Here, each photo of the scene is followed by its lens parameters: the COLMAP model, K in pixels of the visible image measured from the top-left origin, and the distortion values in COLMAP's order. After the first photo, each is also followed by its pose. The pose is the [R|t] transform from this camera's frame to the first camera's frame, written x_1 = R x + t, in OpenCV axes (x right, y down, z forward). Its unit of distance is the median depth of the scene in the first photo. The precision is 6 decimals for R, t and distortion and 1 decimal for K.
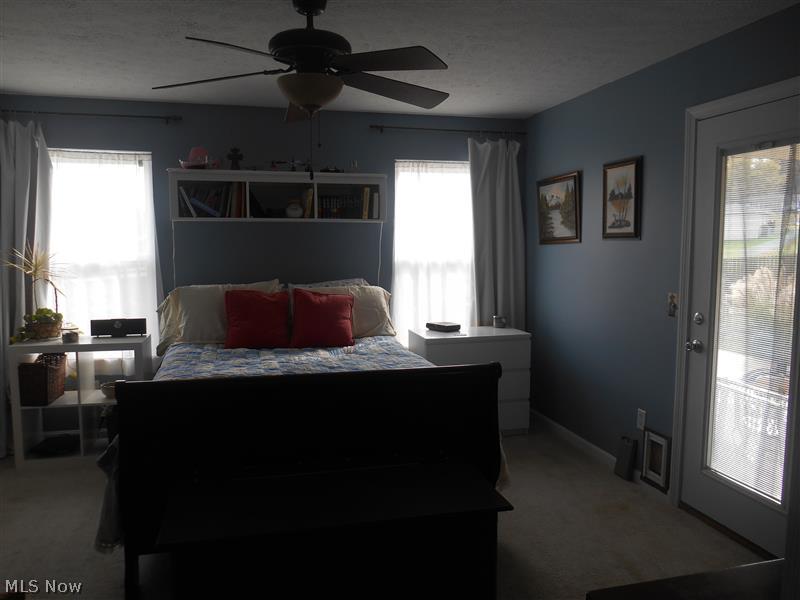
lens RADIAL K [[619.1, 0, 396.6], [0, 619.1, 301.9], [0, 0, 1]] dist [-0.012242, -0.016673]
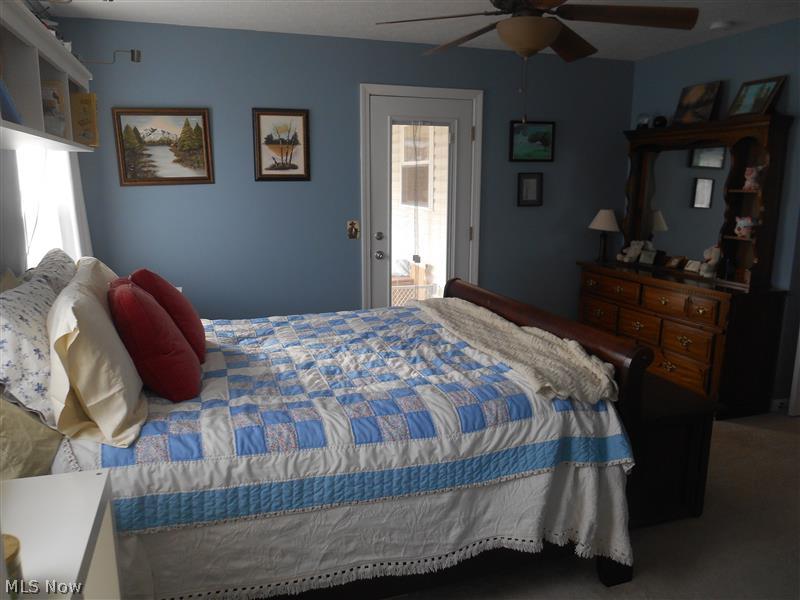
lens RADIAL K [[619.1, 0, 399.5], [0, 619.1, 301.1], [0, 0, 1]] dist [-0.012242, -0.016673]
pose [[-0.073502, -0.195252, 0.977995, -0.794033], [0.091292, 0.975213, 0.201558, -0.092138], [-0.993108, 0.104098, -0.053855, 0.851455]]
